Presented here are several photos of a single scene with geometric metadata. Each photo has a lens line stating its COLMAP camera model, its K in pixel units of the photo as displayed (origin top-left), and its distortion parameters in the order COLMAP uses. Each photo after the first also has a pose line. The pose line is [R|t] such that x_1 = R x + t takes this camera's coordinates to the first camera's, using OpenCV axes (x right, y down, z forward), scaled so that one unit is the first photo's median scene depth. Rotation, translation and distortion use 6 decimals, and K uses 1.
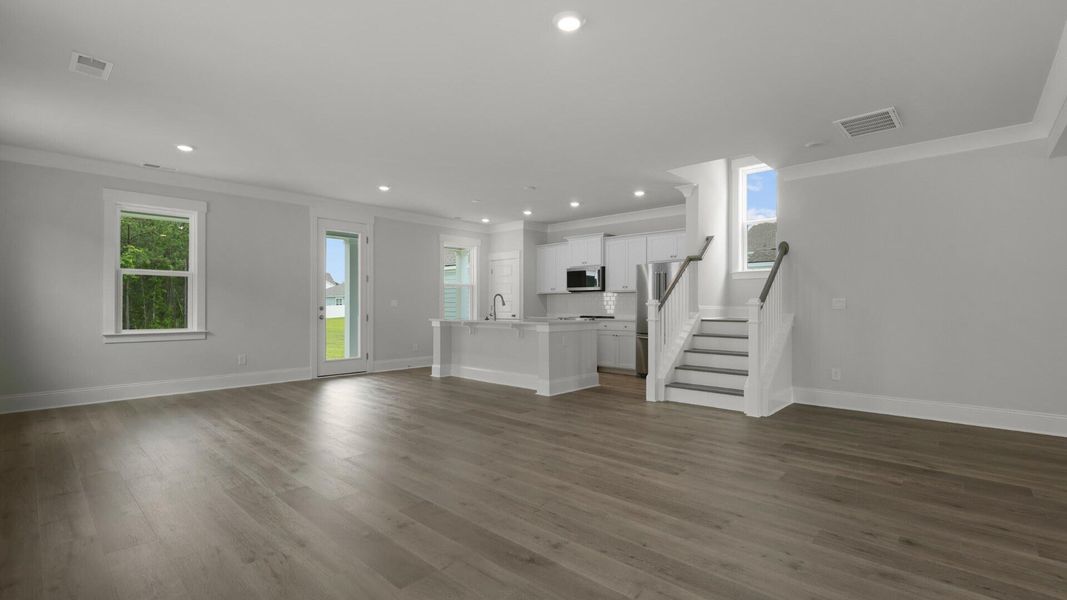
lens RADIAL K [[466.9, 0, 536.1], [0, 466.9, 308.2], [0, 0, 1]] dist [-0.000766, -0.000142]
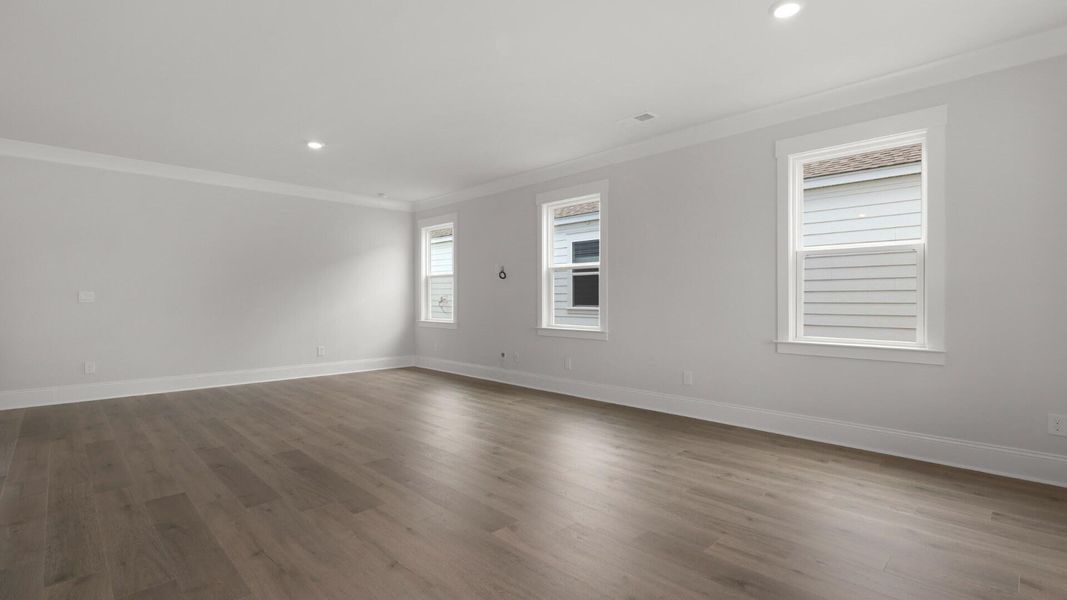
lens RADIAL K [[492.5, 0, 533.5], [0, 492.5, 300.0], [0, 0, 1]] dist [0.001400, 0.000090]
pose [[-0.998240, -0.006165, 0.058980, -0.433771], [-0.005671, 0.999947, 0.008544, -0.011016], [-0.059029, 0.008194, -0.998223, 1.395546]]
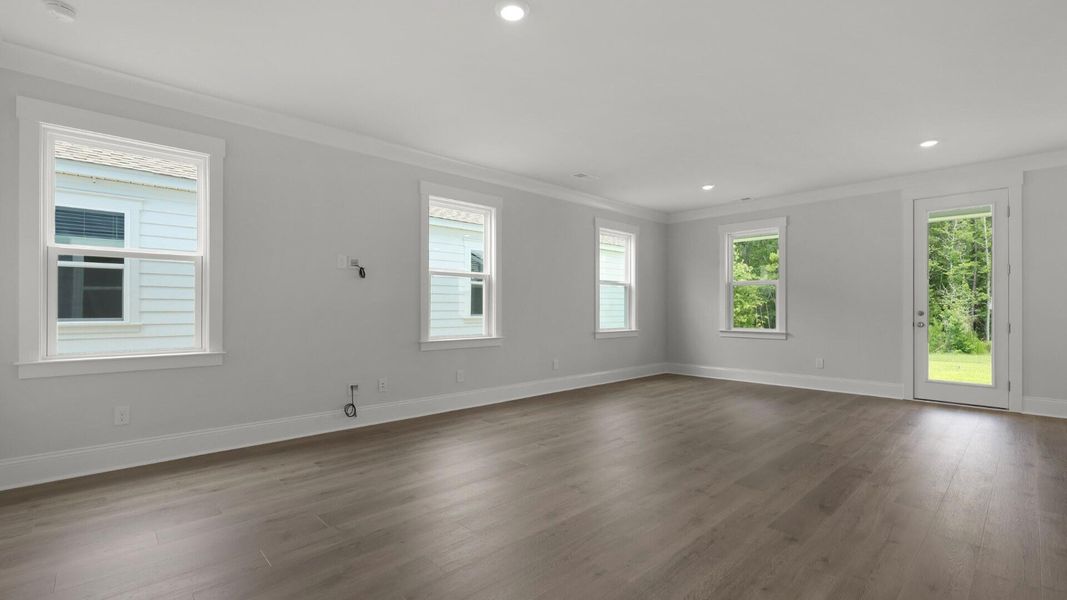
lens RADIAL K [[466.9, 0, 536.1], [0, 466.9, 308.2], [0, 0, 1]] dist [-0.000766, -0.000142]
pose [[-0.077465, -0.004188, -0.996986, 0.496404], [-0.006555, 0.999972, -0.003691, -0.000695], [0.996974, 0.006249, -0.077490, 0.547929]]
